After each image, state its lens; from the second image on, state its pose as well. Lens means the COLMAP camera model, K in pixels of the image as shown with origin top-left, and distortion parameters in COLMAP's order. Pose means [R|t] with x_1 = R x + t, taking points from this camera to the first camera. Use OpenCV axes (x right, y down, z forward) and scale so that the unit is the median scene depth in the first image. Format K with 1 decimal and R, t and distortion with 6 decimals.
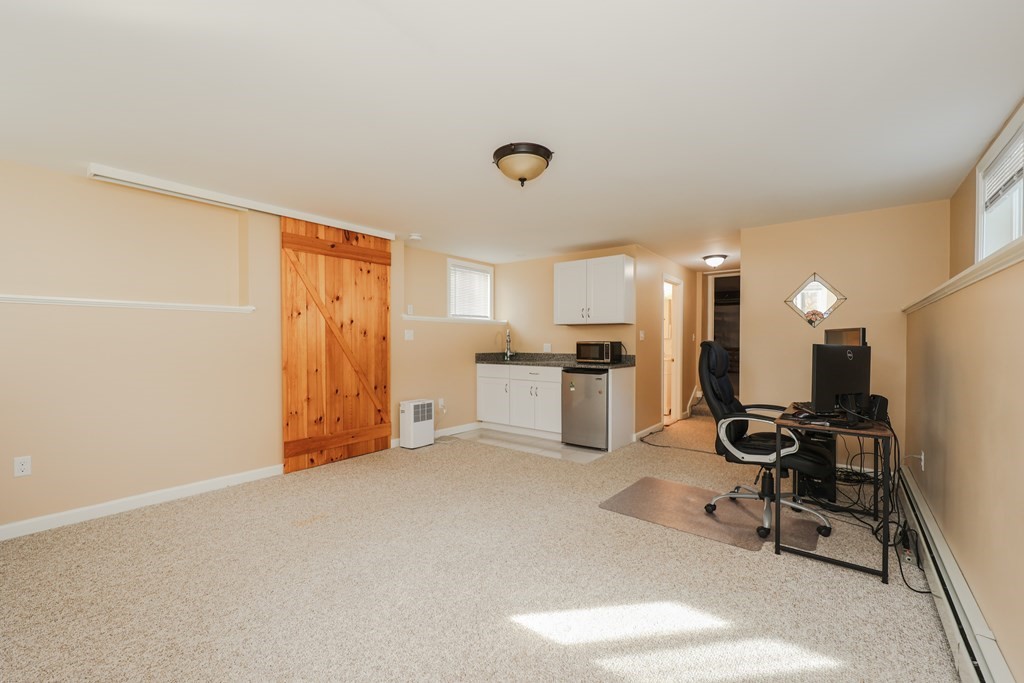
lens RADIAL K [[417.5, 0, 514.9], [0, 417.5, 339.7], [0, 0, 1]] dist [-0.000529, 0.000159]
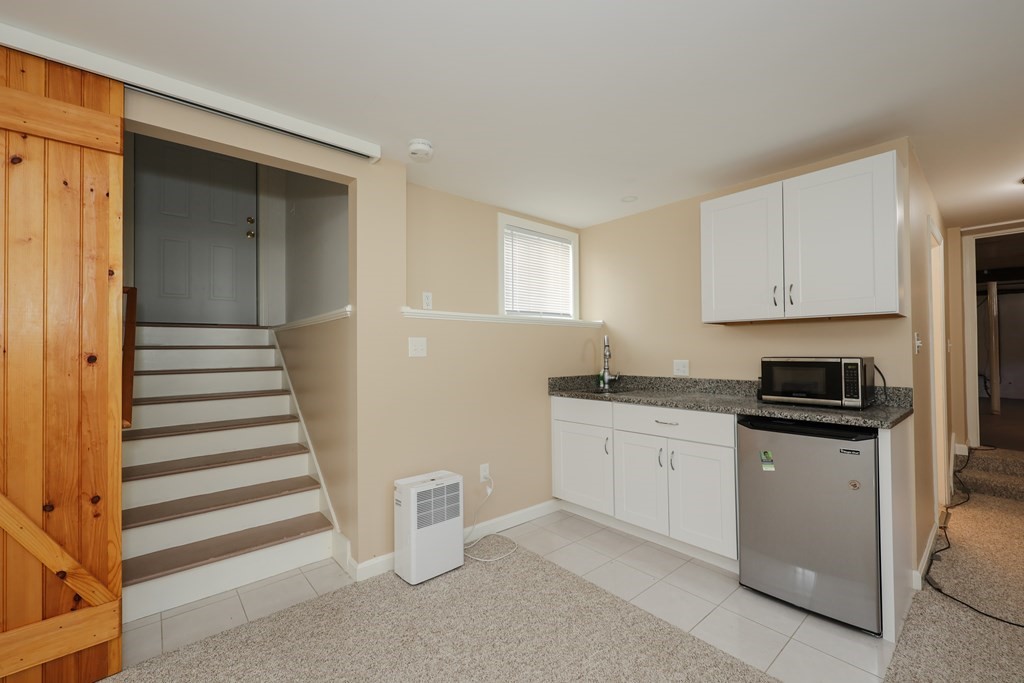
lens RADIAL K [[417.5, 0, 514.9], [0, 417.5, 339.7], [0, 0, 1]] dist [-0.000529, 0.000159]
pose [[0.981268, -0.012389, -0.192250, -0.032774], [0.007533, 0.999634, -0.025967, -0.005123], [0.192502, 0.024033, 0.981002, 0.480917]]
